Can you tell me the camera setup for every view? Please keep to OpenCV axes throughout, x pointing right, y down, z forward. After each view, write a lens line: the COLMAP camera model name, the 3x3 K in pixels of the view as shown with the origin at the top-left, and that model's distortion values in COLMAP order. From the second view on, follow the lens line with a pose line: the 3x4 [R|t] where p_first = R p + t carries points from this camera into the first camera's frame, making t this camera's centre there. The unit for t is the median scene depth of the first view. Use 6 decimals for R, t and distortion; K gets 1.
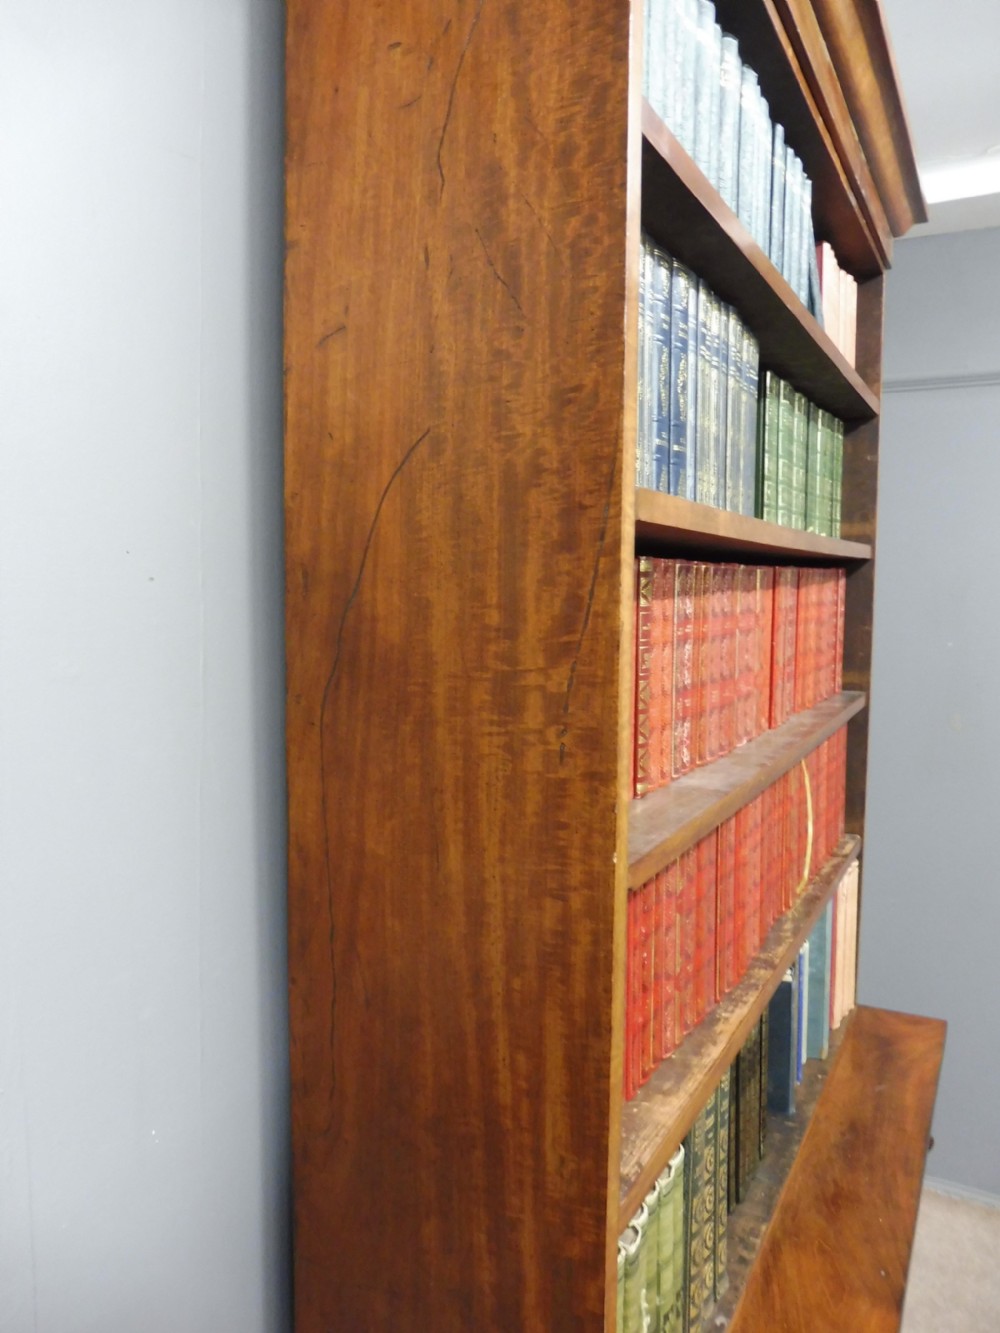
lens RADIAL K [[970.8, 0, 492.5], [0, 970.8, 673.8], [0, 0, 1]] dist [-0.055435, 0.023601]
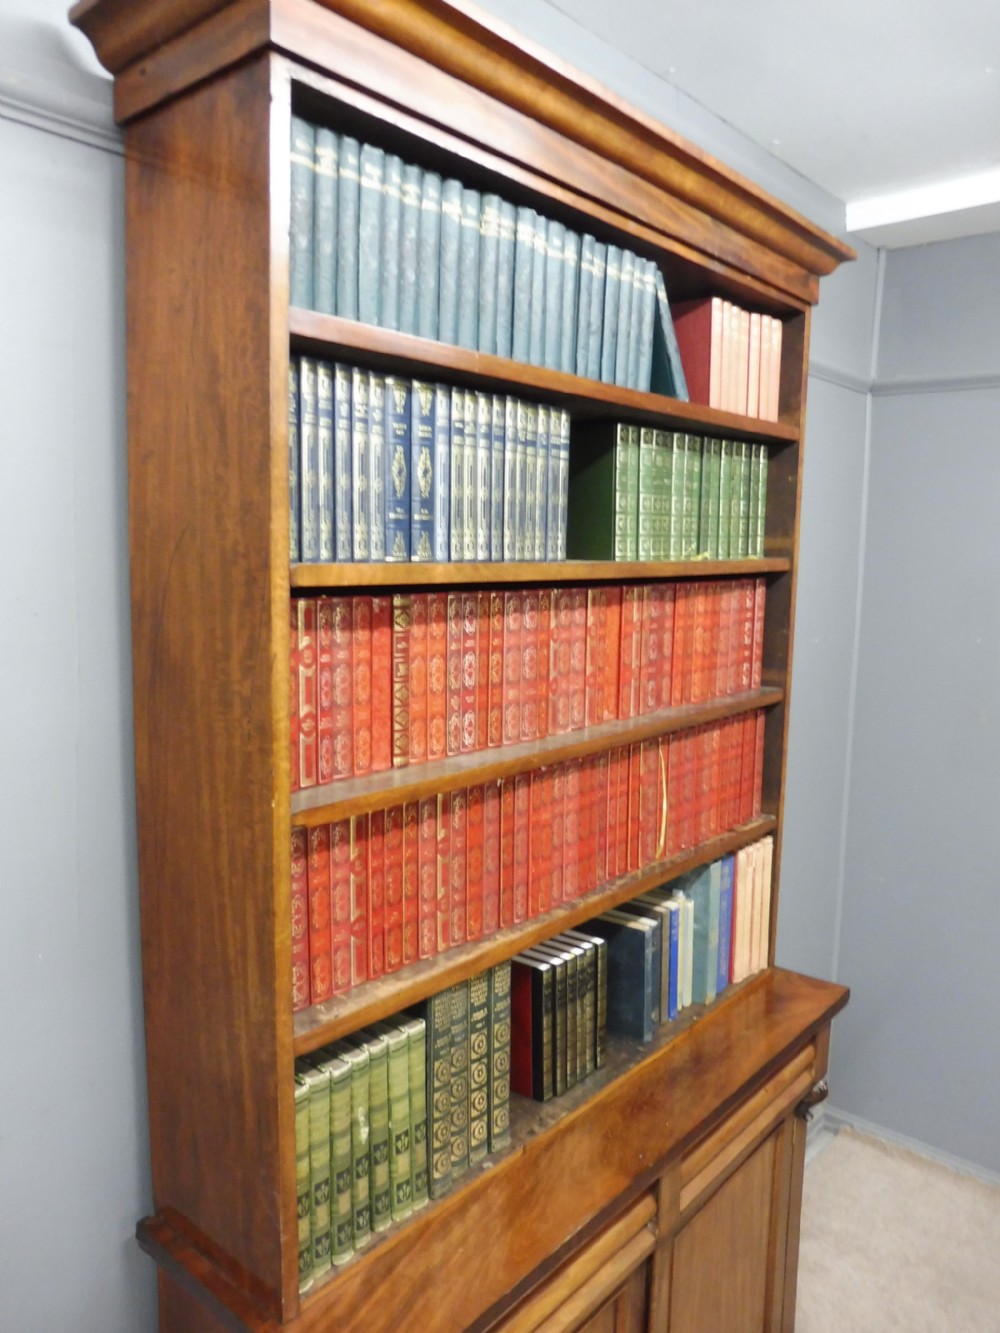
lens RADIAL K [[970.8, 0, 499.0], [0, 970.8, 672.8], [0, 0, 1]] dist [-0.055435, 0.023601]
pose [[0.977931, 0.038242, -0.205398, 0.694447], [-0.030459, 0.998698, 0.040923, -0.083845], [0.206695, -0.033764, 0.977823, -0.388291]]
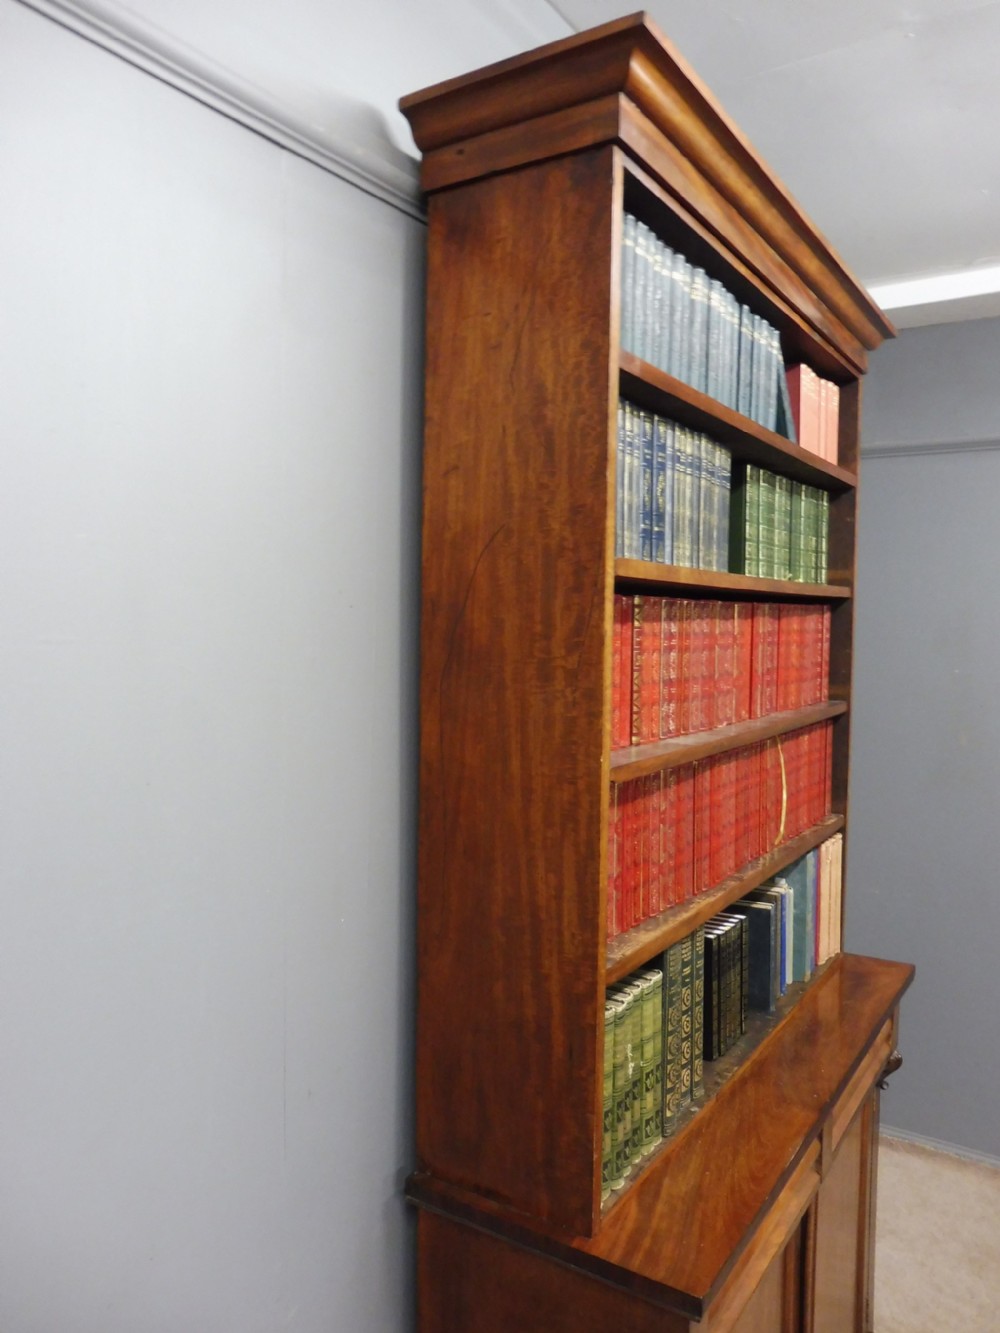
lens RADIAL K [[970.8, 0, 497.5], [0, 970.8, 674.1], [0, 0, 1]] dist [-0.055435, 0.023601]
pose [[0.996615, 0.010494, -0.081542, 0.067546], [-0.013590, 0.999204, -0.037508, 0.087938], [0.081084, 0.038489, 0.995964, -0.740830]]
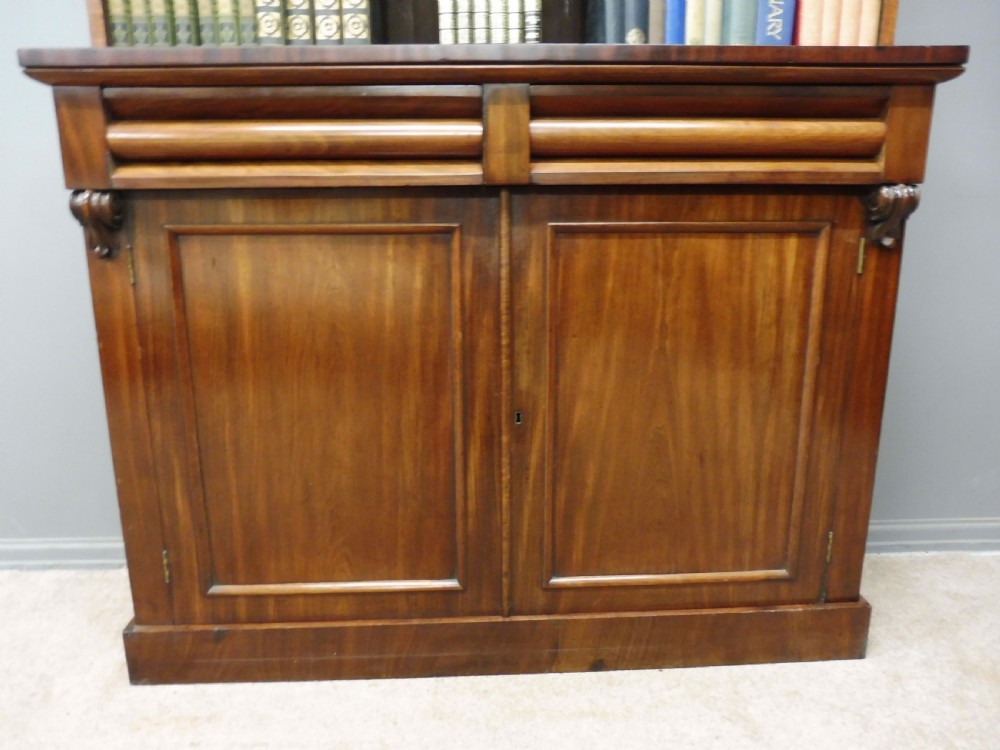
lens RADIAL K [[728.3, 0, 502.1], [0, 728.3, 389.7], [0, 0, 1]] dist [-0.055435, 0.023601]
pose [[0.522303, 0.205113, -0.827725, 1.934019], [-0.067960, 0.977567, 0.199361, 1.298351], [0.850048, -0.047875, 0.524526, 0.850640]]
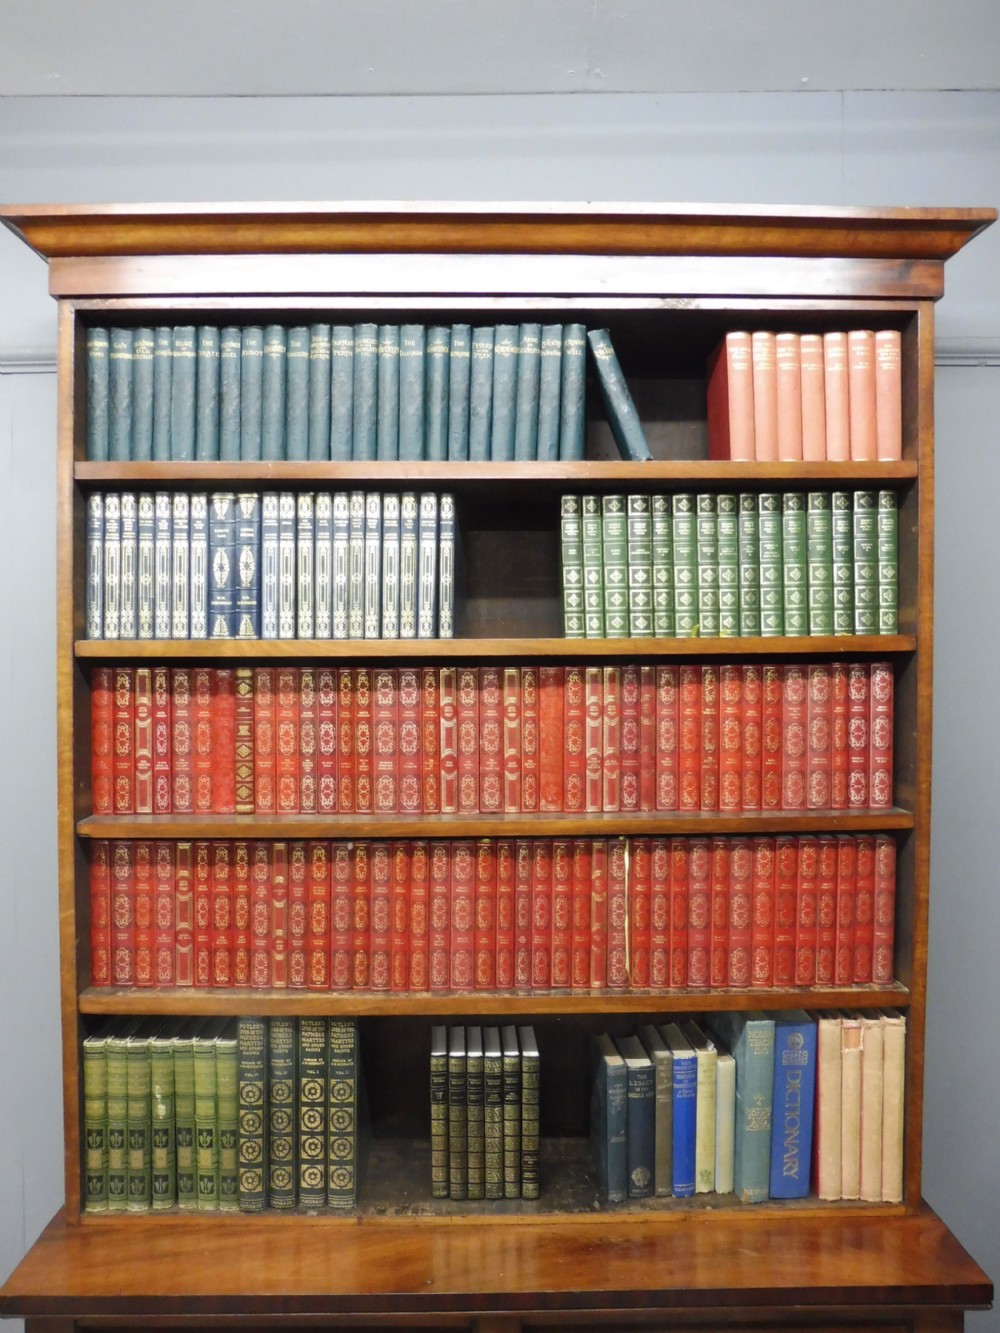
lens RADIAL K [[970.8, 0, 498.9], [0, 970.8, 667.8], [0, 0, 1]] dist [-0.055435, 0.023601]
pose [[0.494085, 0.010094, -0.869355, 2.166959], [-0.074446, 0.996751, -0.030737, -0.121921], [0.866221, 0.079906, 0.493231, 0.667207]]
